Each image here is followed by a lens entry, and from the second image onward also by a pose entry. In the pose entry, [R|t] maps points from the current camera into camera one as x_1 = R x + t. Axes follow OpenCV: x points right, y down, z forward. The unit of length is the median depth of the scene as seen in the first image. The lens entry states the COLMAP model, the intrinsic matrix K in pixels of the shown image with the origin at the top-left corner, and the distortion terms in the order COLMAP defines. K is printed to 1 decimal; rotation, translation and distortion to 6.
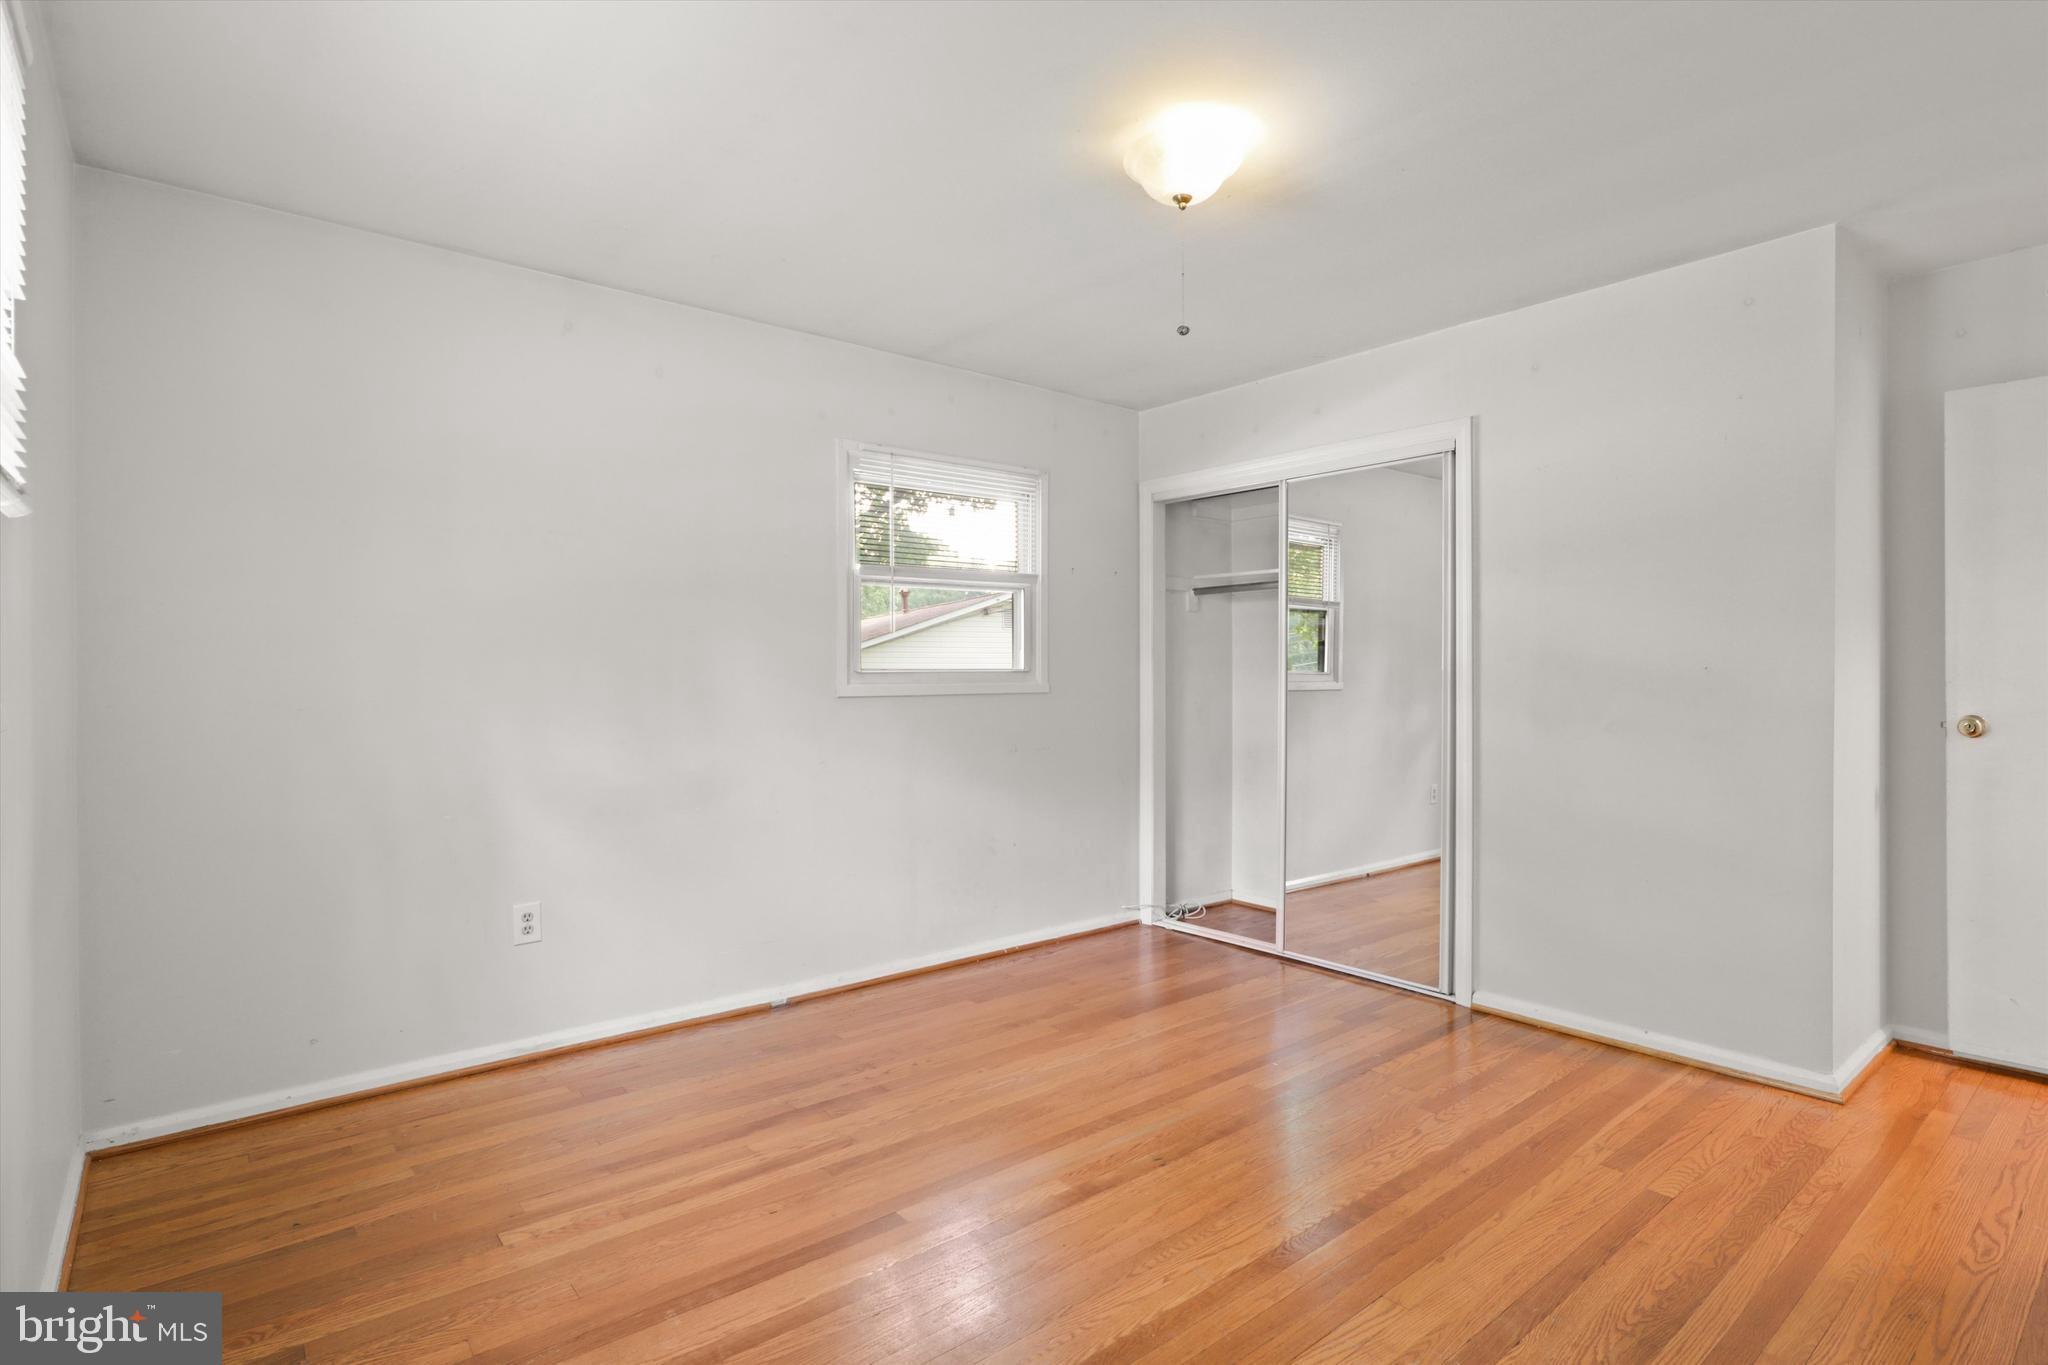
lens RADIAL K [[1027.6, 0, 1030.6], [0, 1027.6, 665.7], [0, 0, 1]] dist [-0.021425, 0.016497]
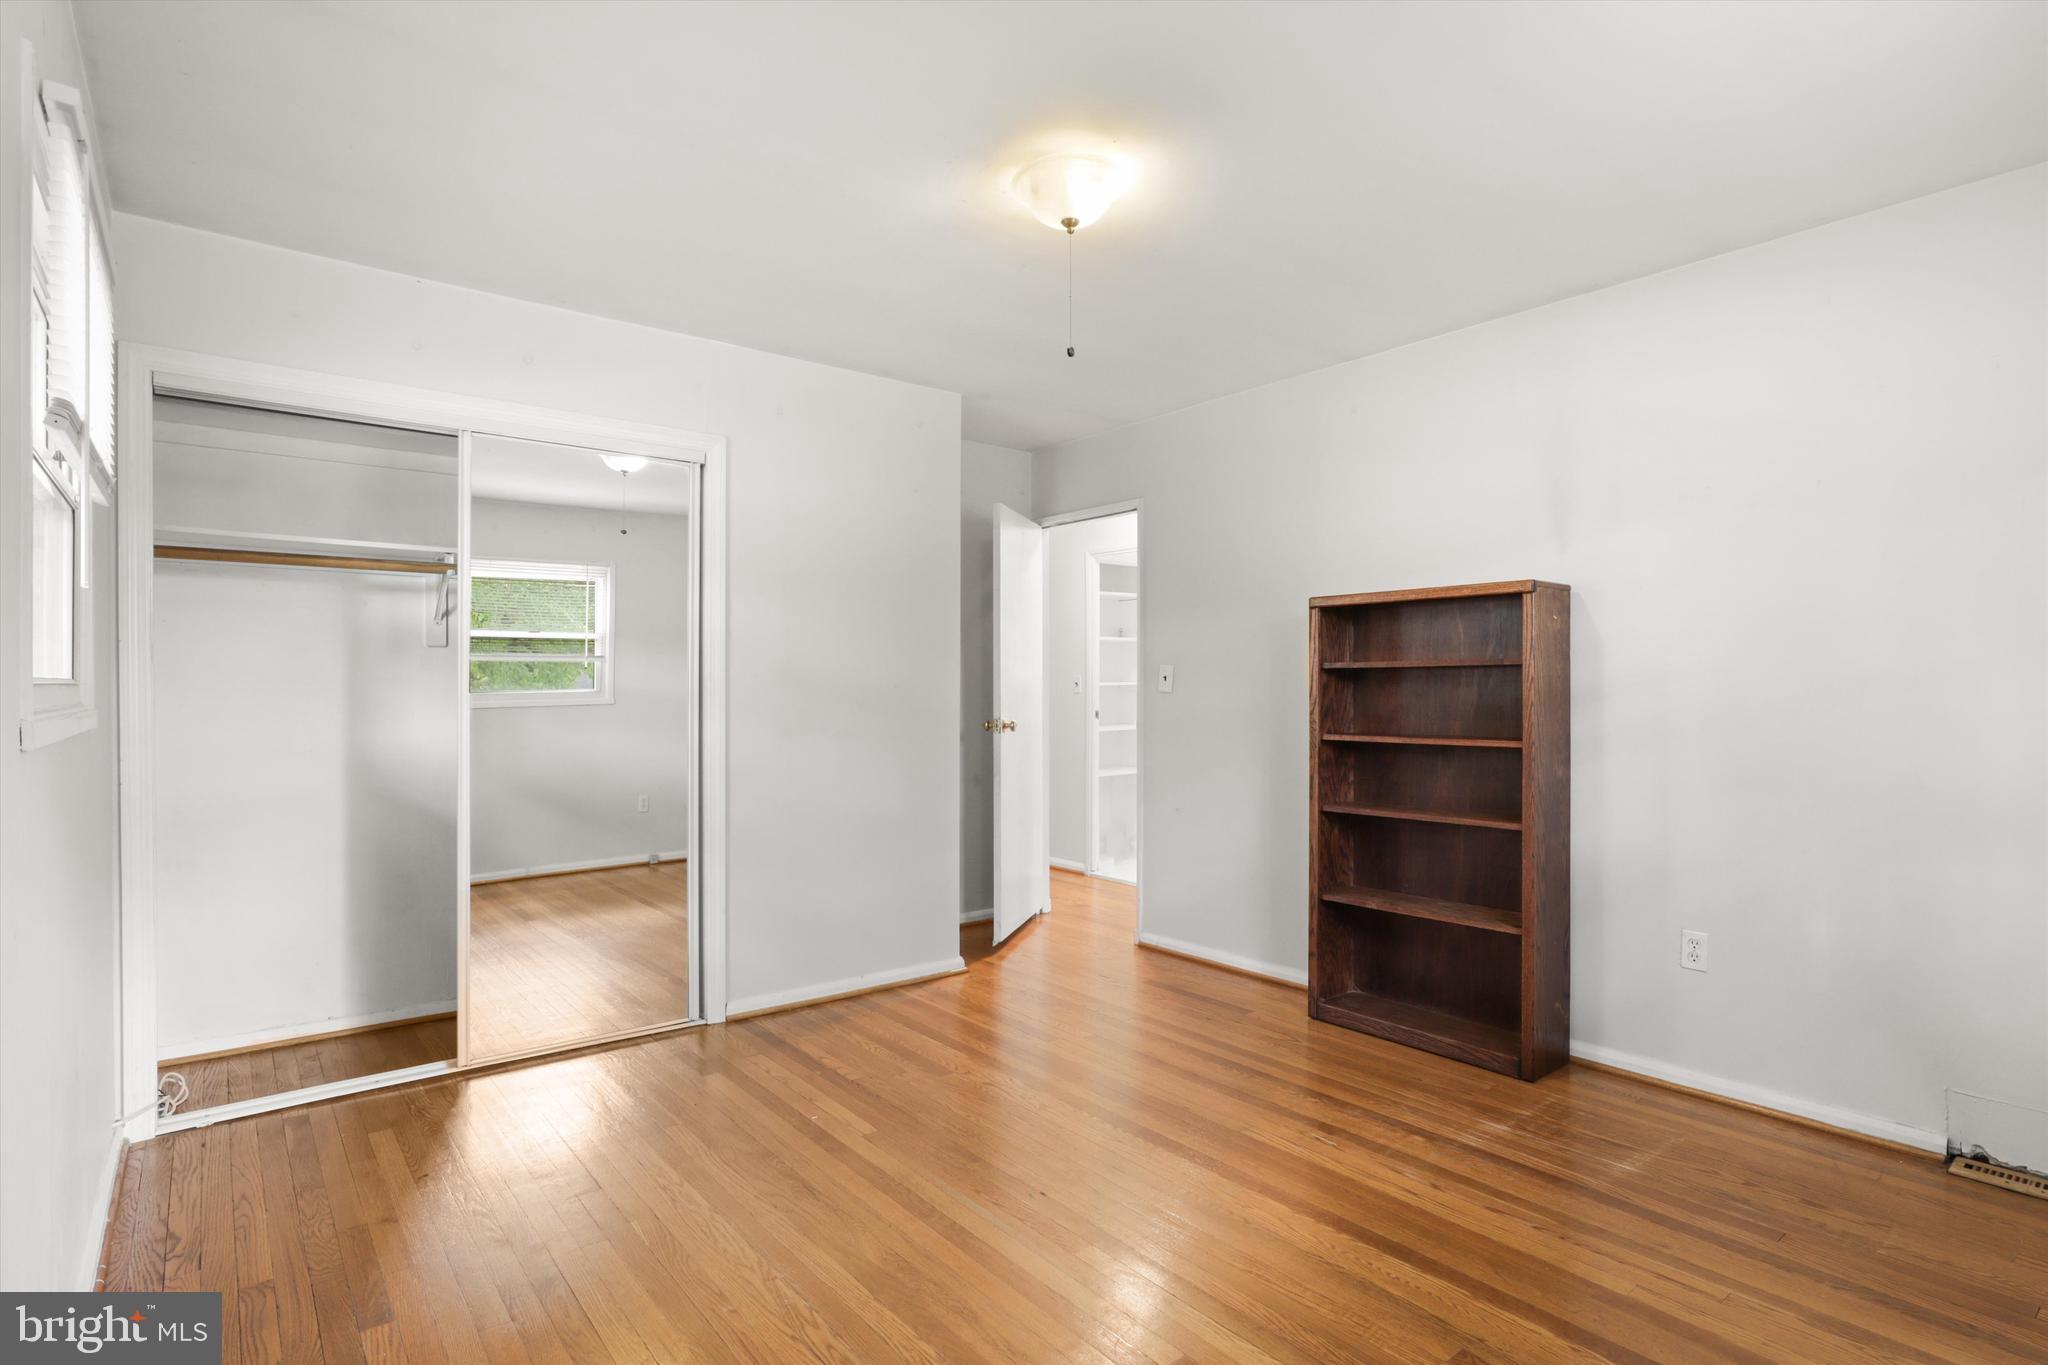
lens RADIAL K [[1023.1, 0, 1035.7], [0, 1023.1, 689.6], [0, 0, 1]] dist [0.000110, 0.016171]
pose [[0.018758, 0.004437, 0.999814, -0.687417], [-0.010692, 0.999934, -0.004236, 0.008834], [-0.999767, -0.010611, 0.018804, 0.804268]]
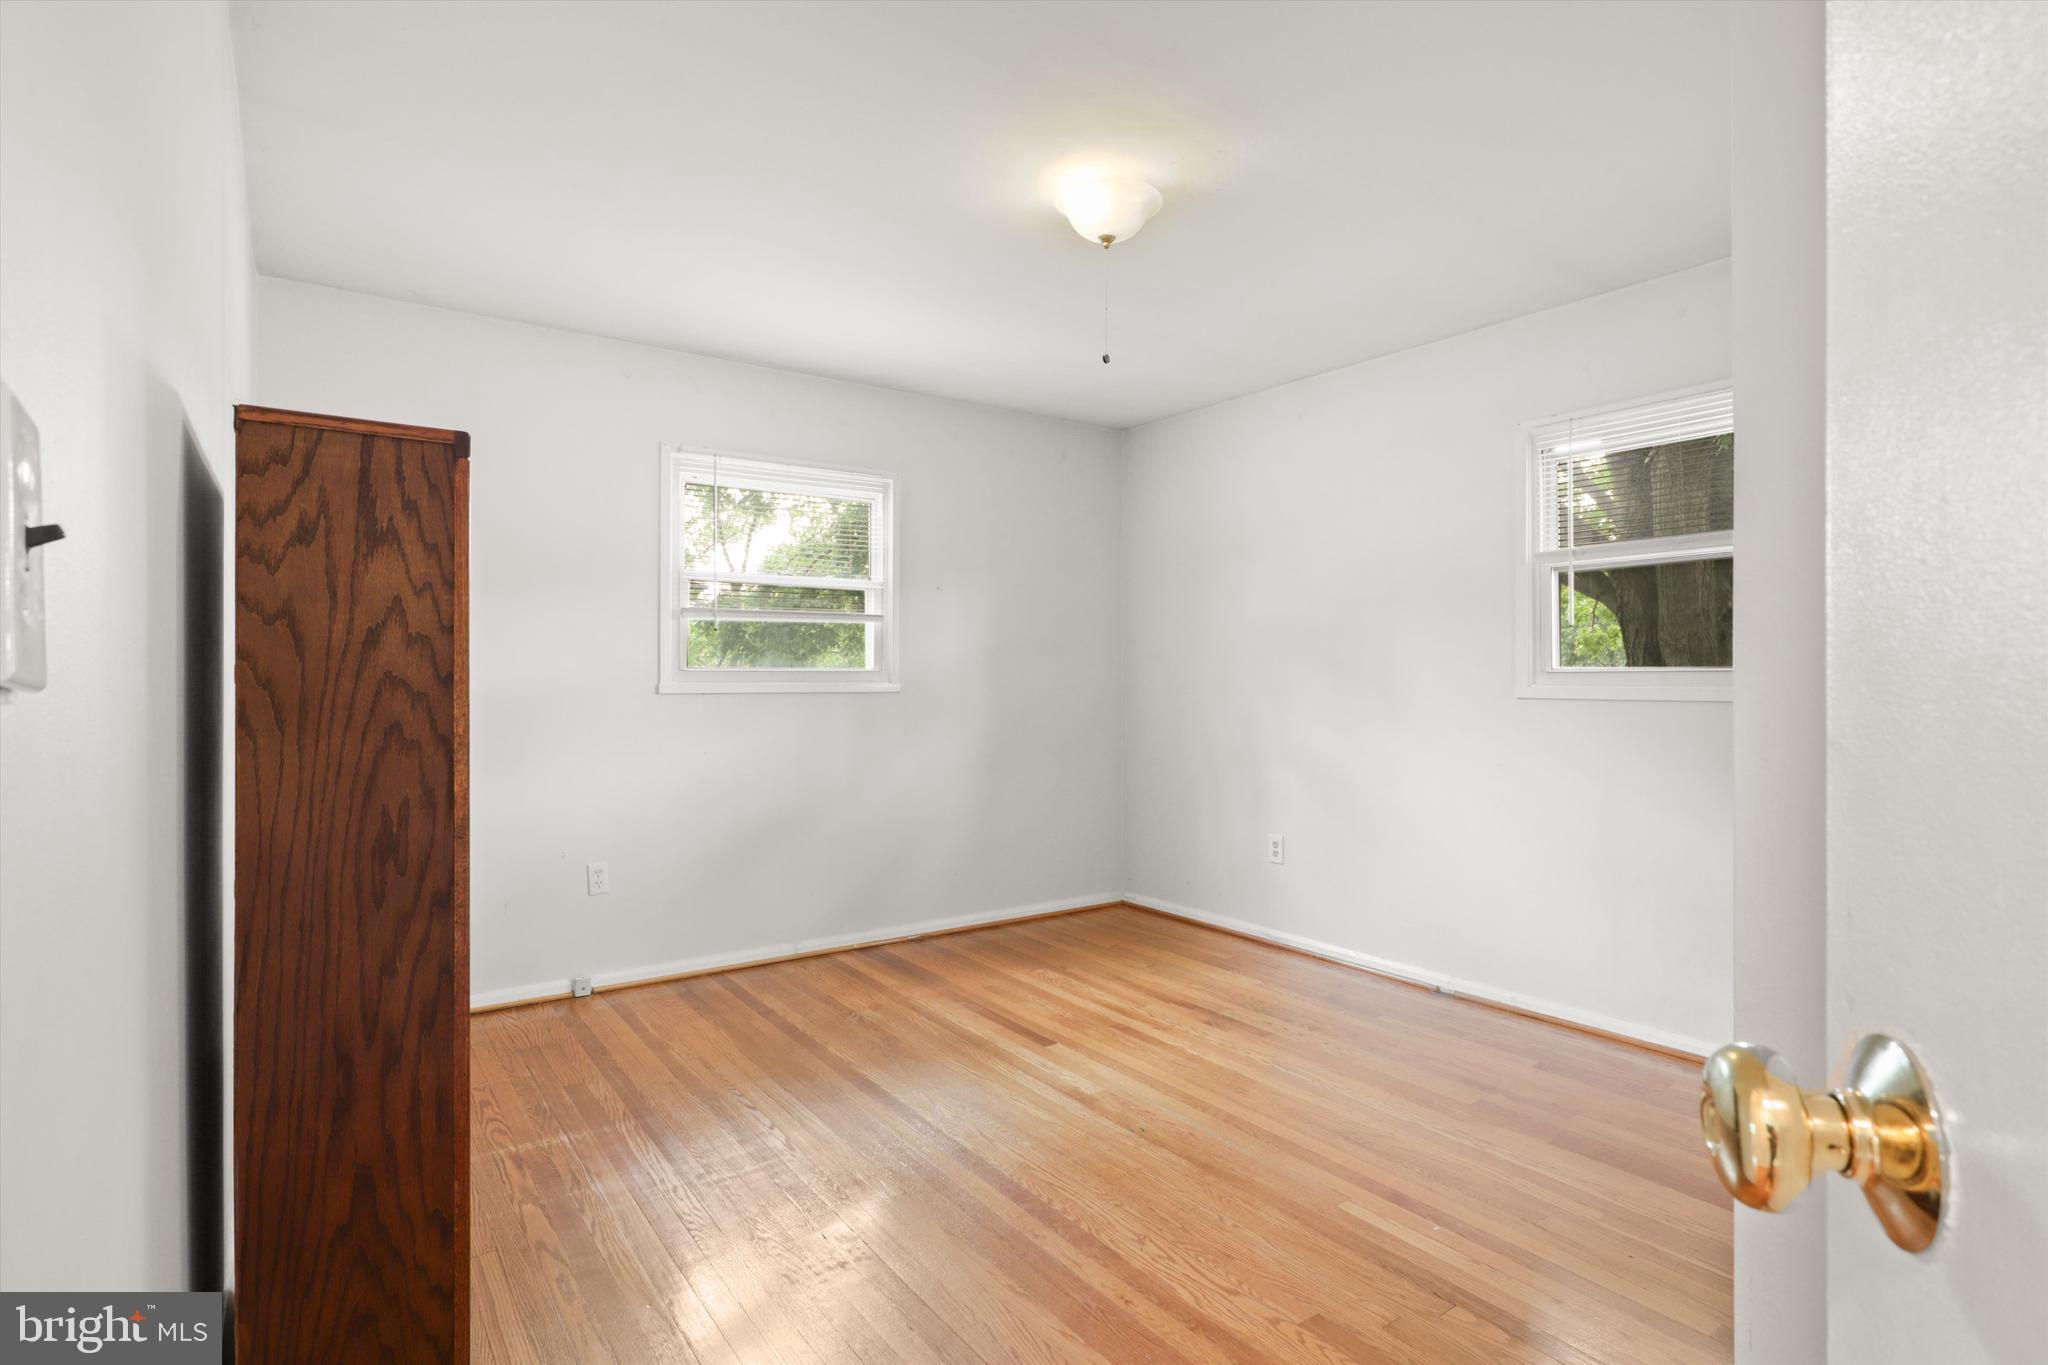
lens RADIAL K [[1027.6, 0, 1030.6], [0, 1027.6, 665.7], [0, 0, 1]] dist [-0.021425, 0.016497]
pose [[-0.074462, -0.005059, -0.997211, 0.982874], [0.010584, 0.999927, -0.005863, 0.002418], [0.997168, -0.010991, -0.074403, 0.792777]]
